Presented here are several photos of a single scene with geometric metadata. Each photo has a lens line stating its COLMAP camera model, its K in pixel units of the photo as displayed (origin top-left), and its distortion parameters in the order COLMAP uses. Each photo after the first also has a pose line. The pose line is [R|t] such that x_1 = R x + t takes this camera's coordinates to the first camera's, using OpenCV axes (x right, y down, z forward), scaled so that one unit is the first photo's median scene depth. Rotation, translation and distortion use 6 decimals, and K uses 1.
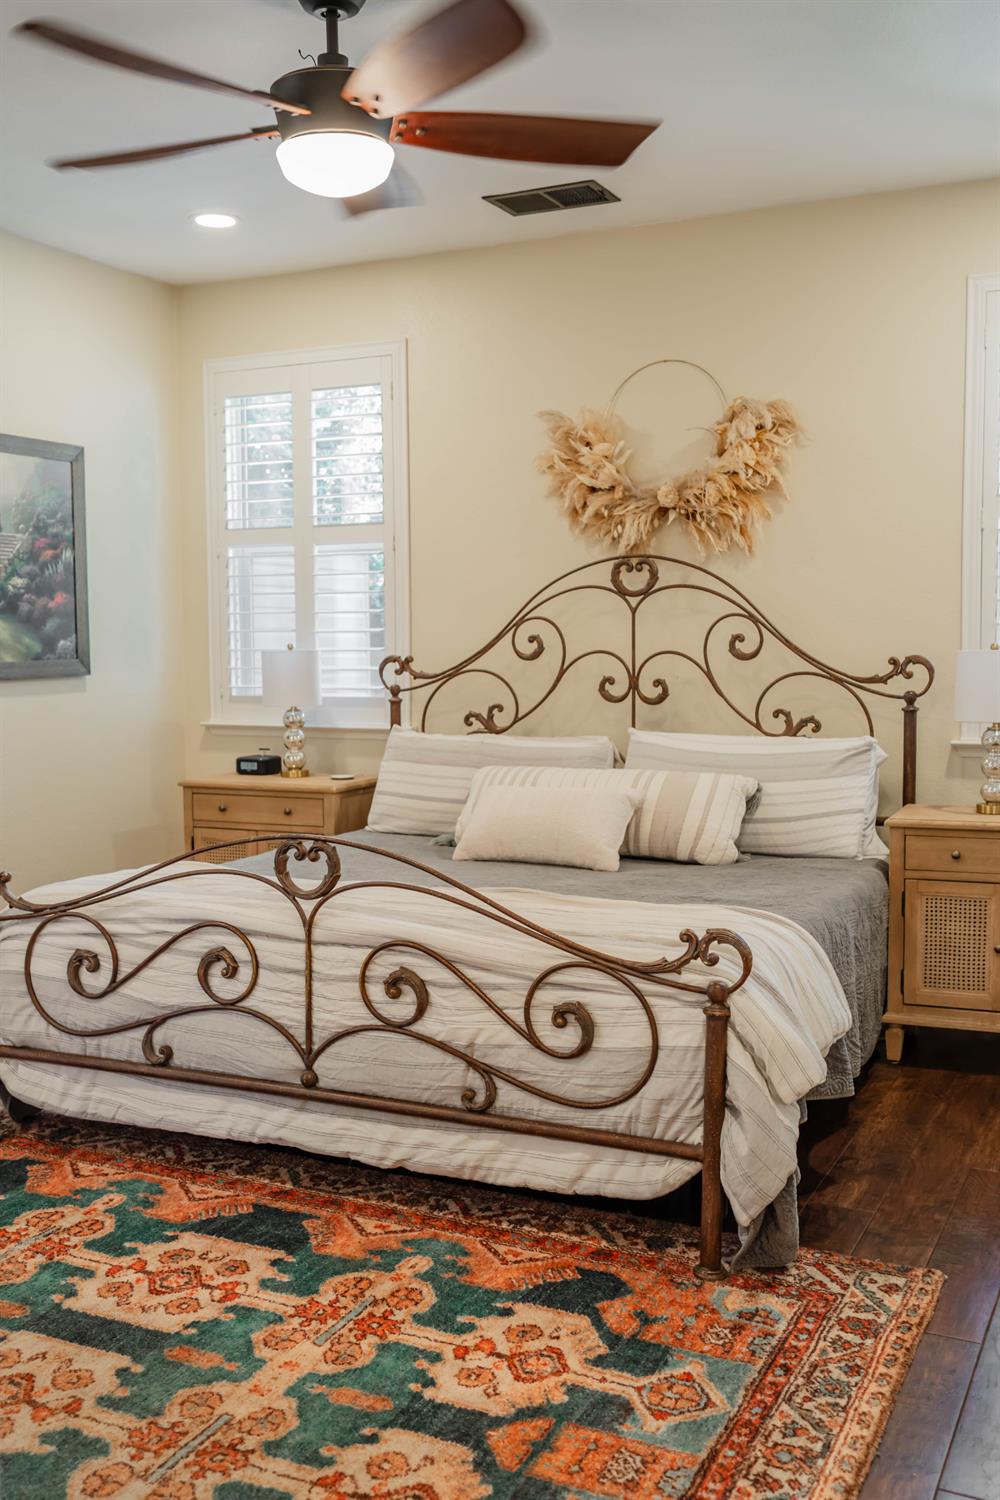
lens RADIAL K [[1483.6, 0, 500.0], [0, 1483.6, 750.0], [0, 0, 1]] dist [-0.061991, 0.113044]
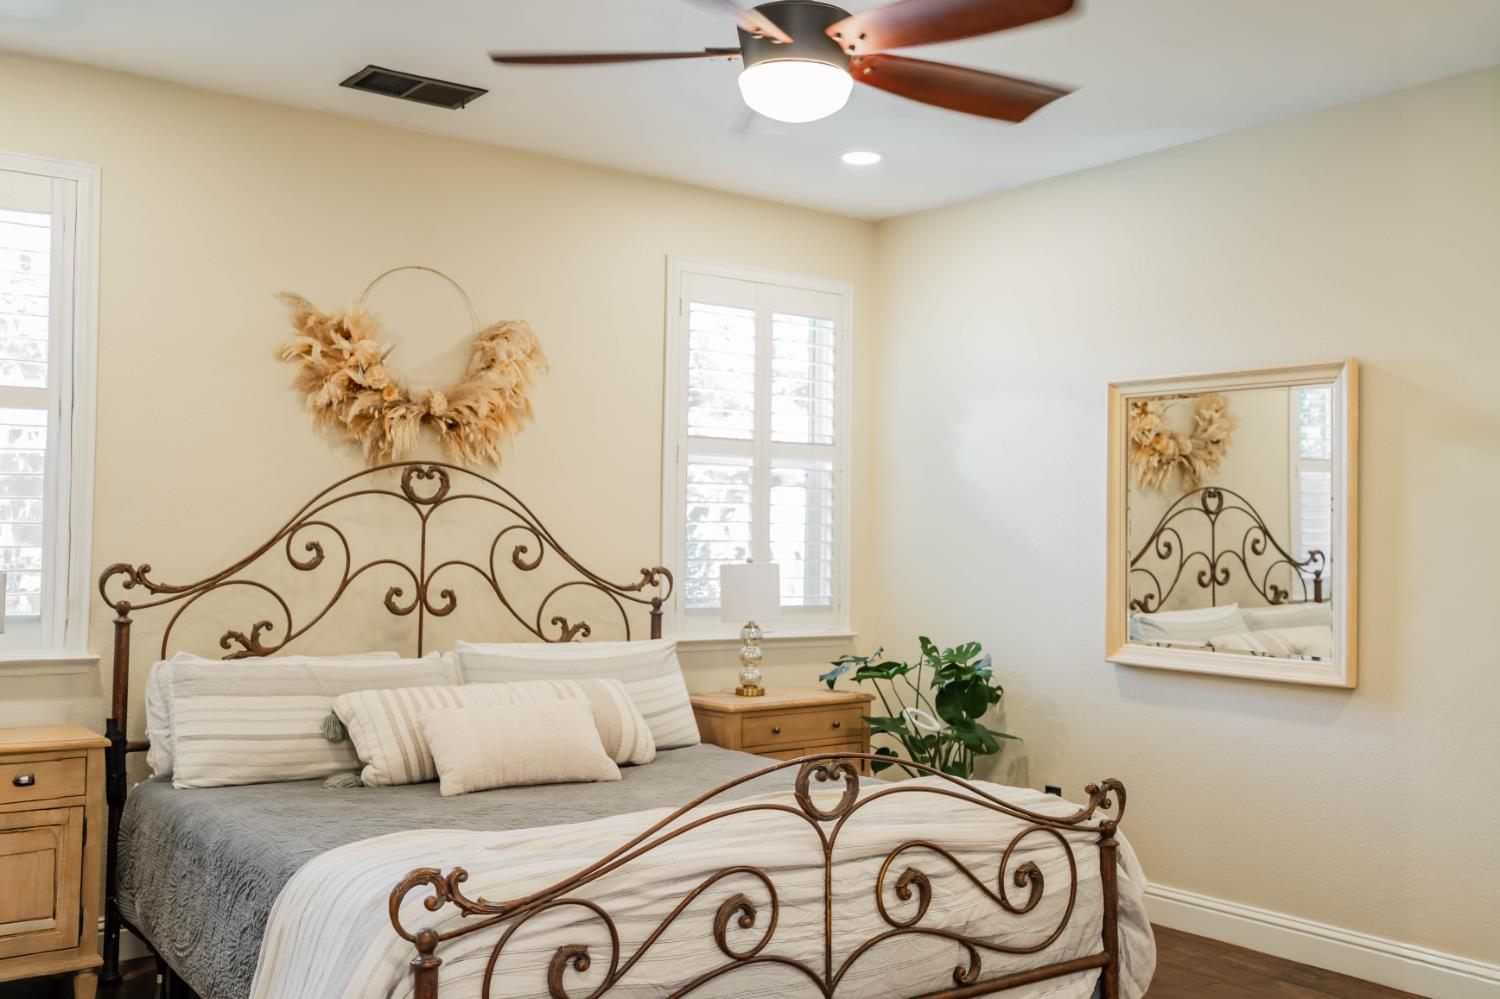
lens RADIAL K [[1444.8, 0, 750.0], [0, 1444.8, 499.5], [0, 0, 1]] dist [-0.043738, 0.118128]
pose [[0.461404, 0.042302, 0.886181, -0.963571], [0.049977, 0.996037, -0.073567, -0.040588], [-0.885781, 0.078233, 0.457462, 0.572095]]
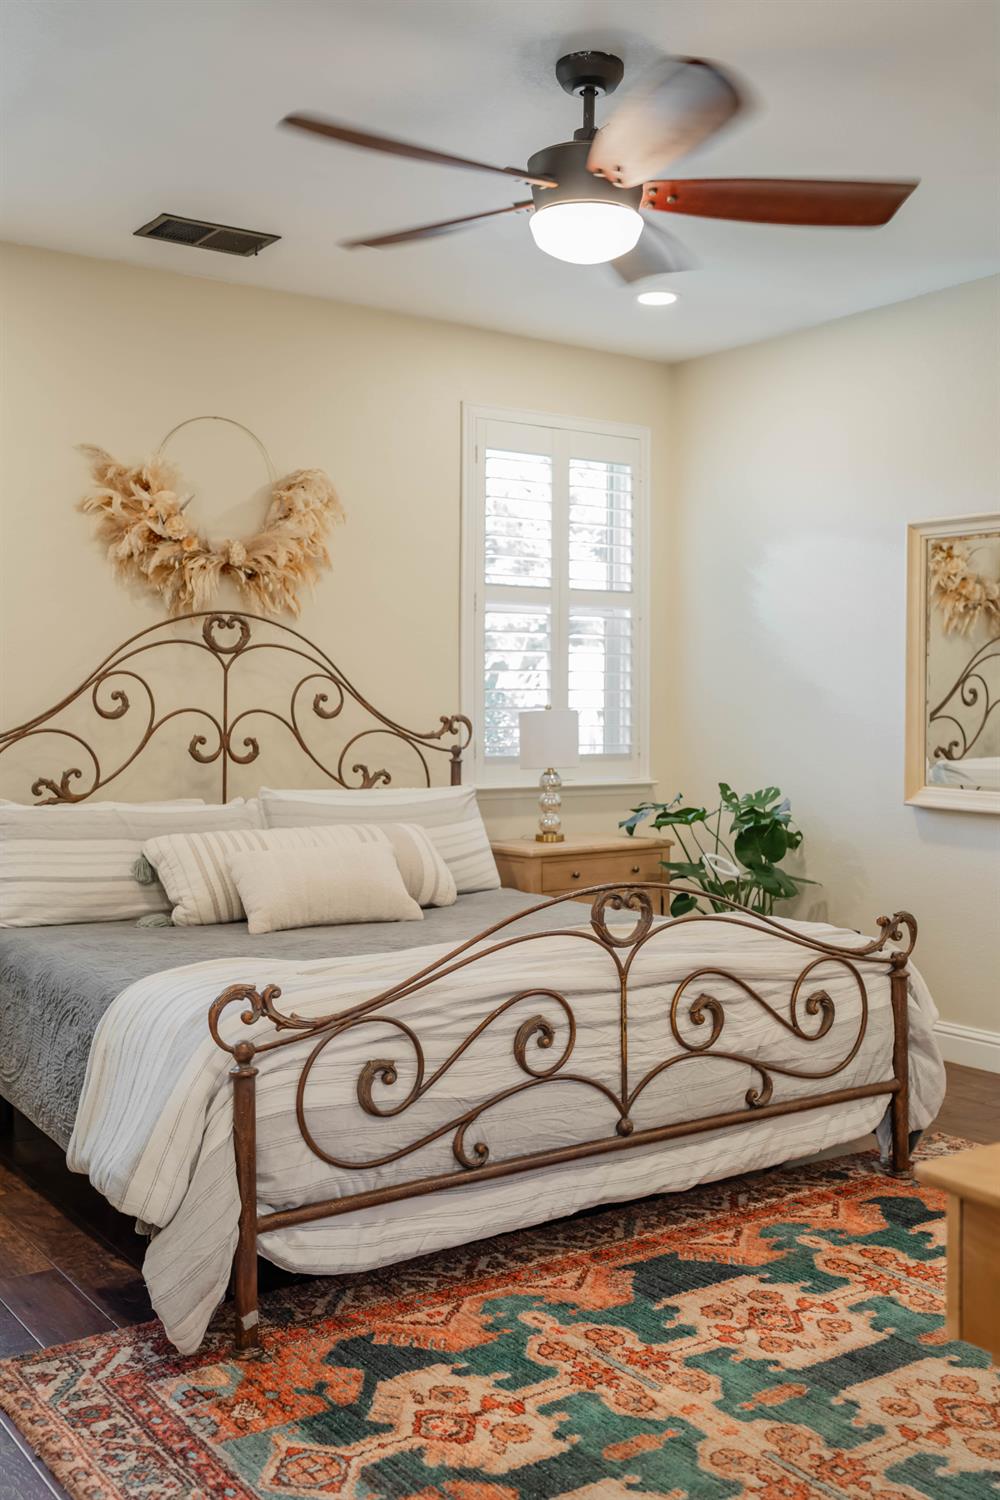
lens RADIAL K [[1494.6, 0, 500.0], [0, 1494.6, 750.0], [0, 0, 1]] dist [-0.031194, 0.034982]
pose [[0.492270, -0.014992, 0.870313, -1.014796], [0.057784, 0.998209, -0.015489, -0.021747], [-0.868522, 0.057915, 0.492255, 0.541721]]
